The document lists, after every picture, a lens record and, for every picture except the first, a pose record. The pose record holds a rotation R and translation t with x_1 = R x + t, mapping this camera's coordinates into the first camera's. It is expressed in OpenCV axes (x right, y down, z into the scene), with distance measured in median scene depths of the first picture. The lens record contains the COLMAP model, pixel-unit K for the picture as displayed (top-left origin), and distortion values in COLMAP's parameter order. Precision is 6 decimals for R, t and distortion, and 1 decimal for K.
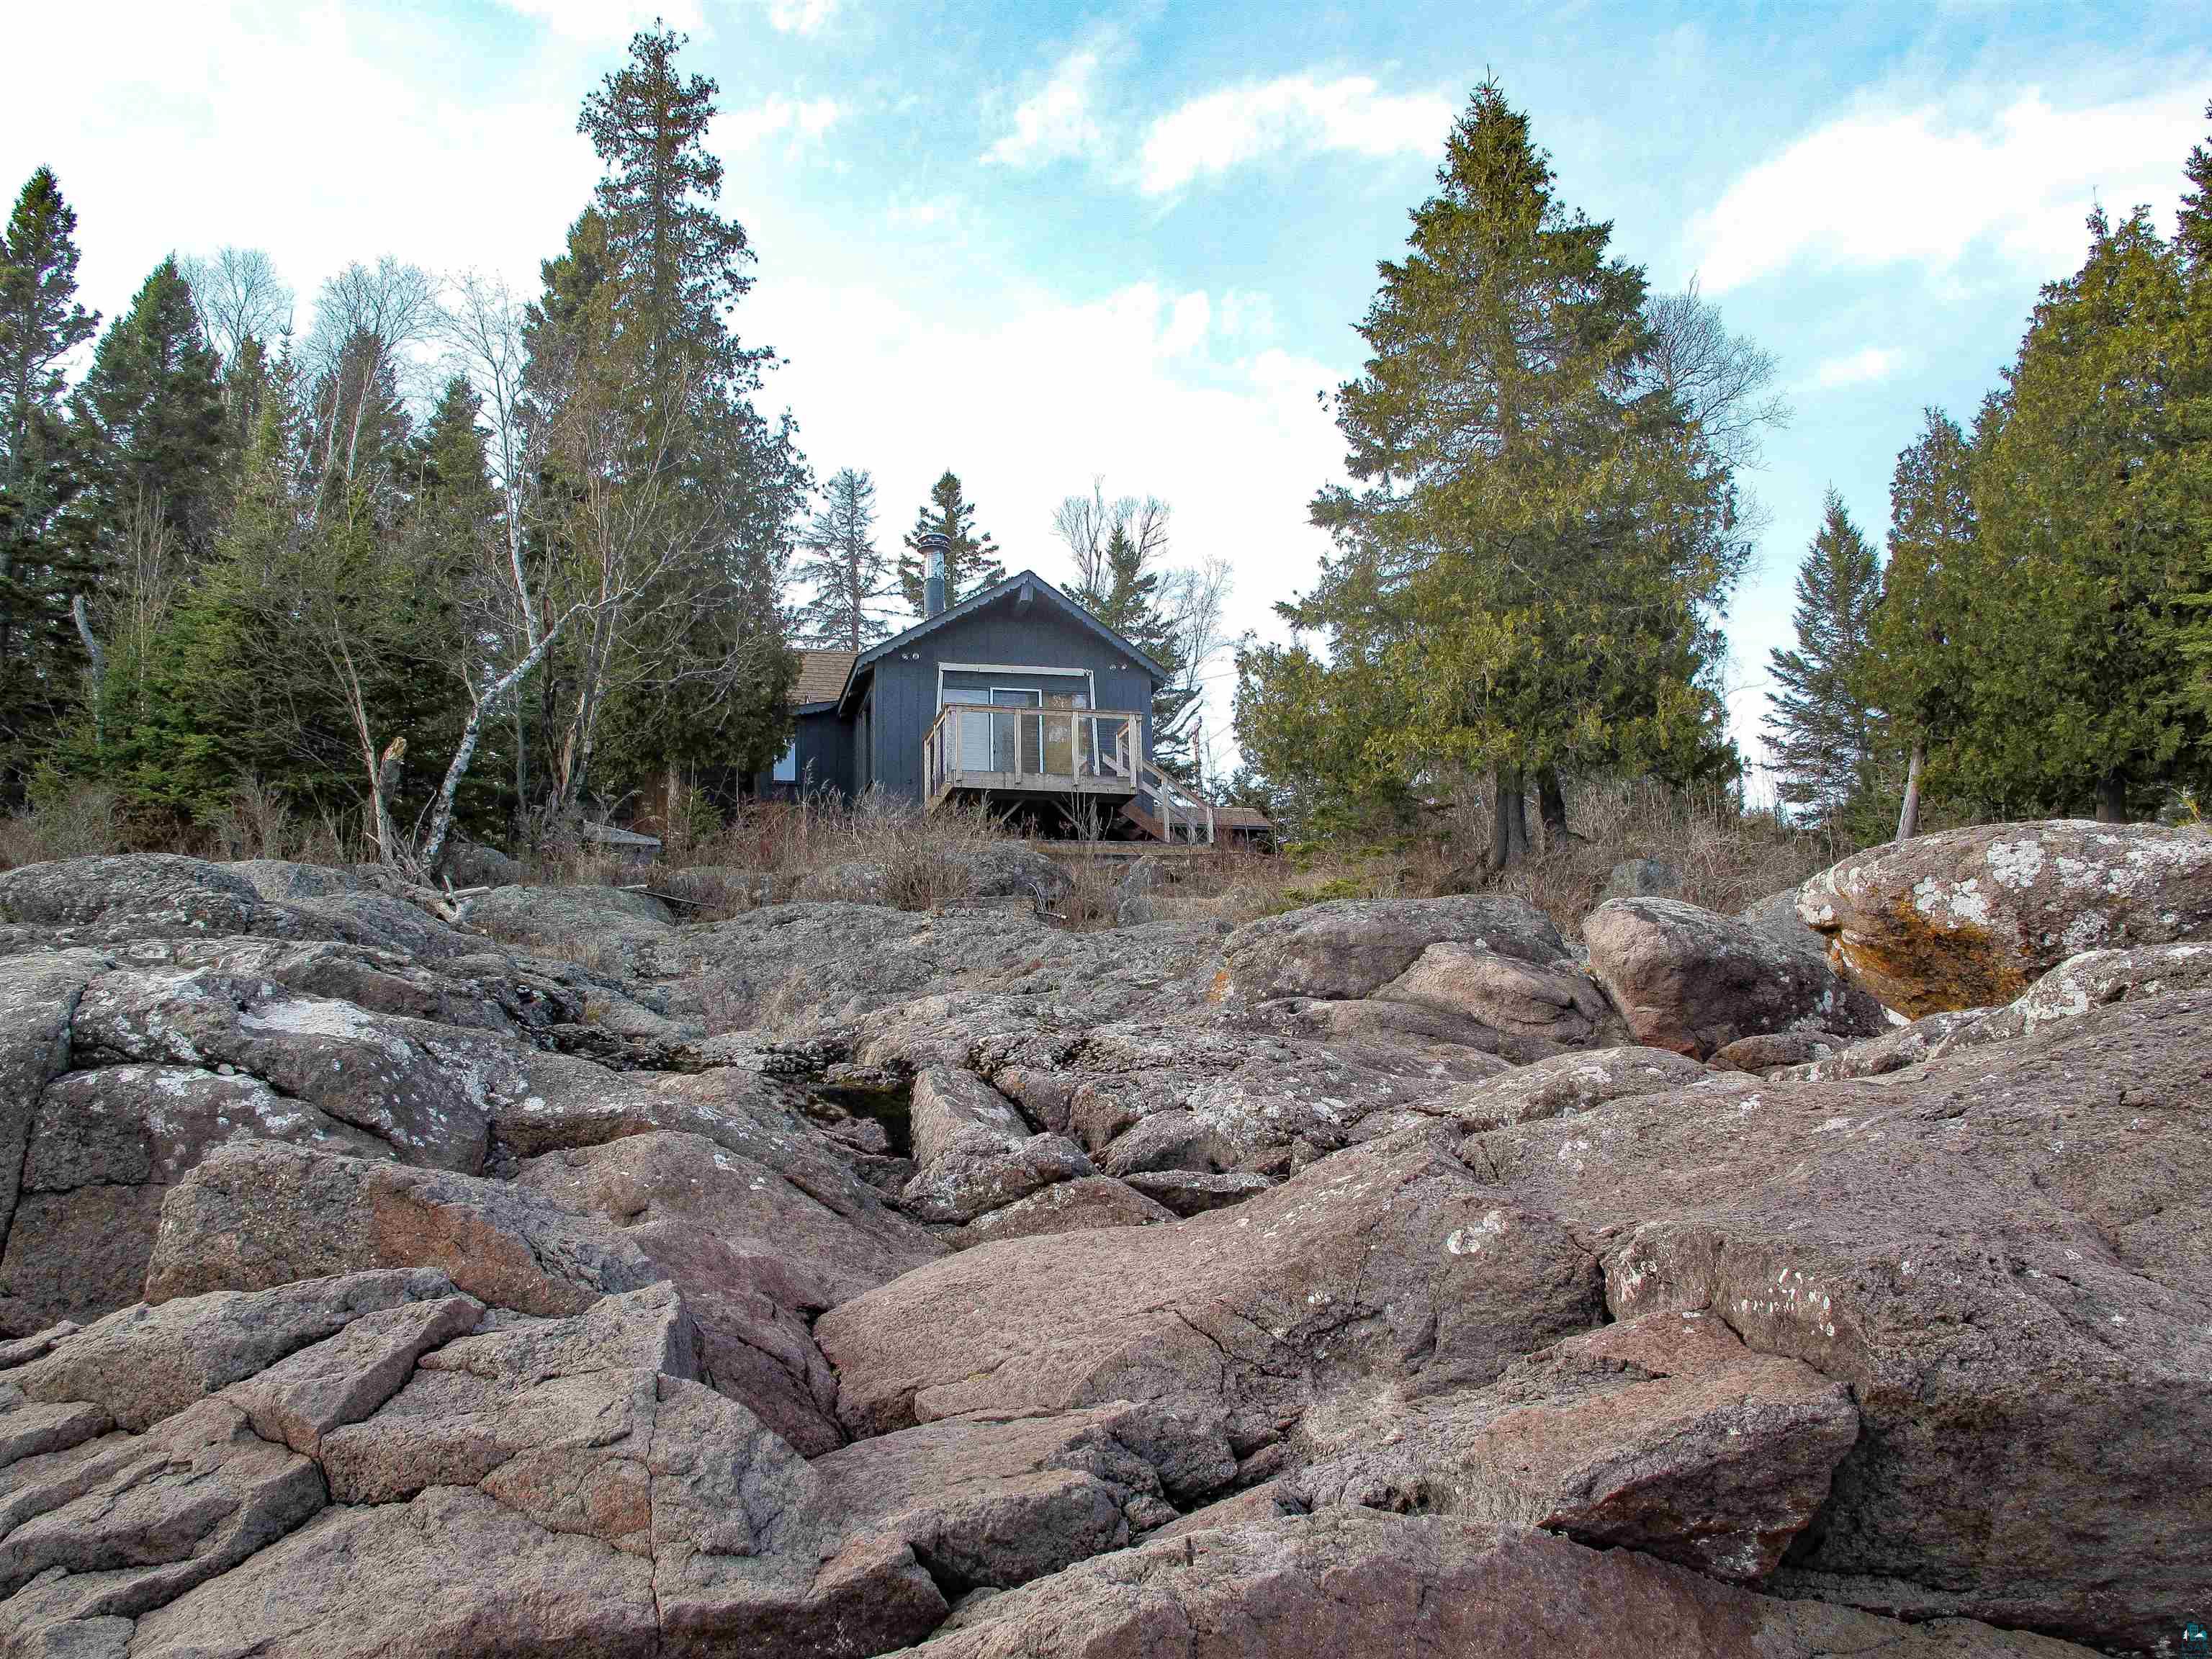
lens RADIAL K [[1867.2, 0, 1106.0], [0, 1867.2, 829.5], [0, 0, 1]] dist [-0.145124, 0.113073]
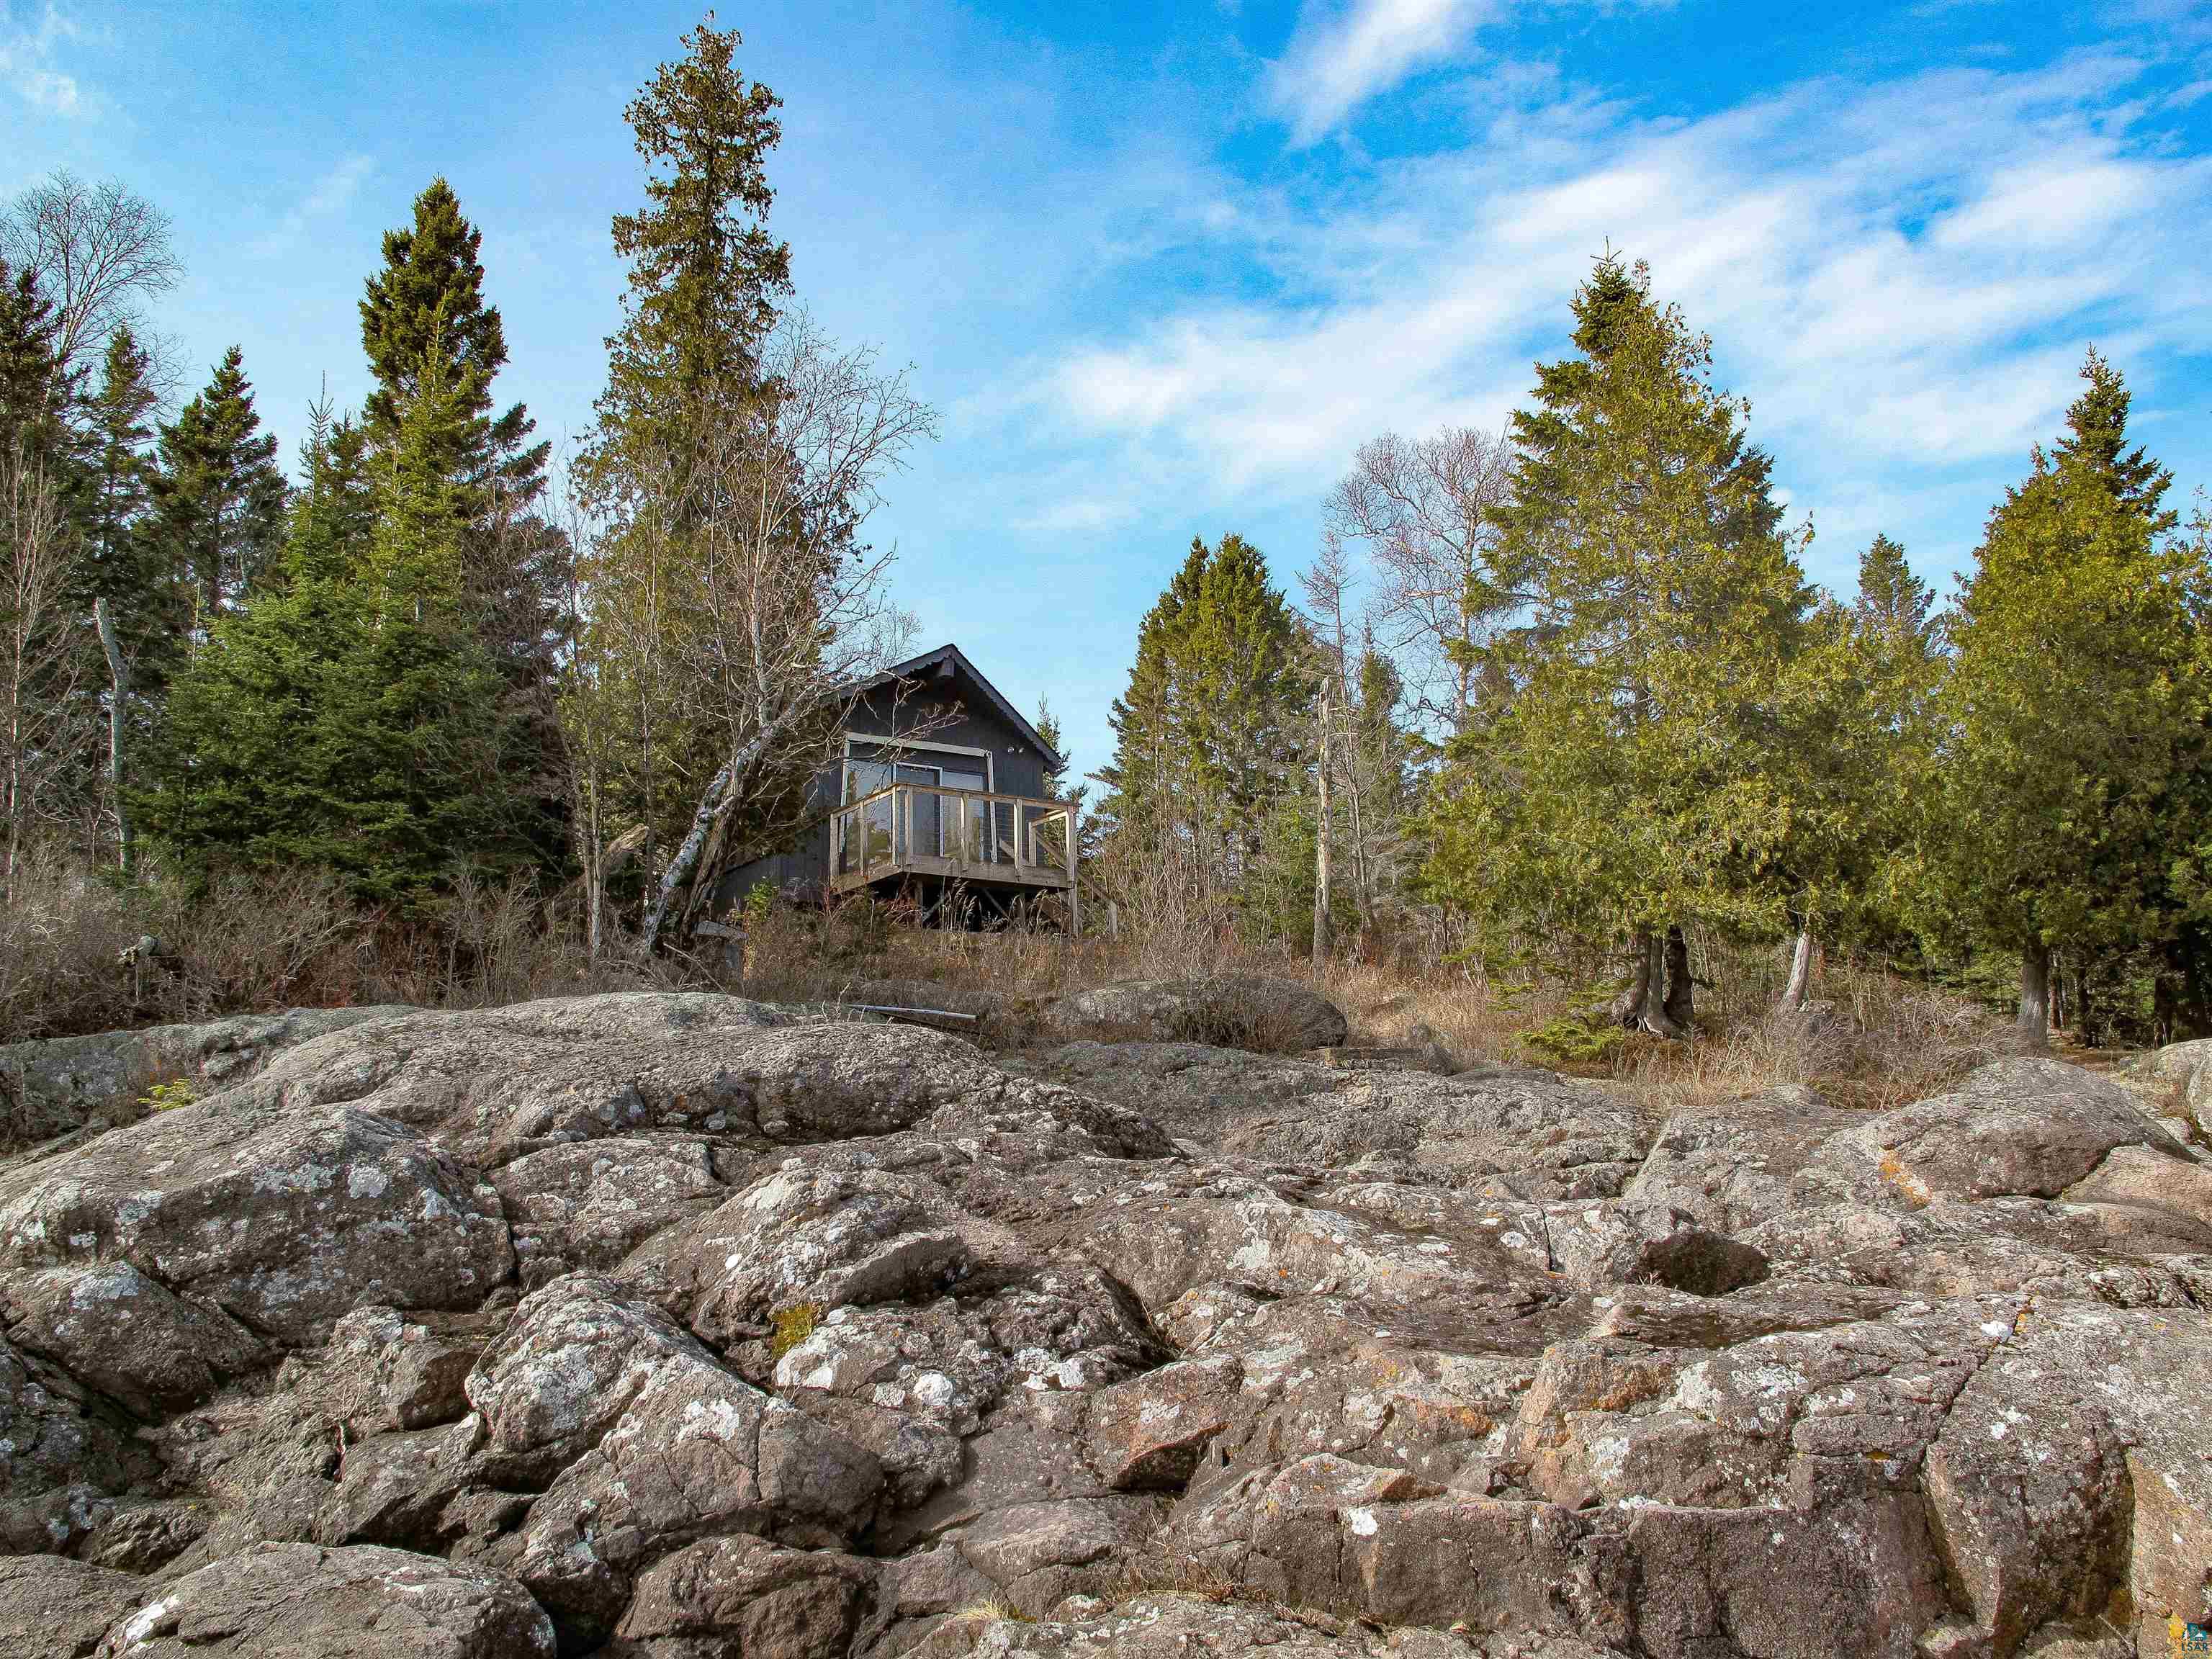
lens RADIAL K [[1867.2, 0, 1106.0], [0, 1867.2, 829.5], [0, 0, 1]] dist [-0.145124, 0.113073]
pose [[0.945057, 0.067054, 0.319955, -0.325214], [-0.060810, 0.997714, -0.029479, -0.025338], [-0.321200, 0.008403, 0.946974, 0.082059]]
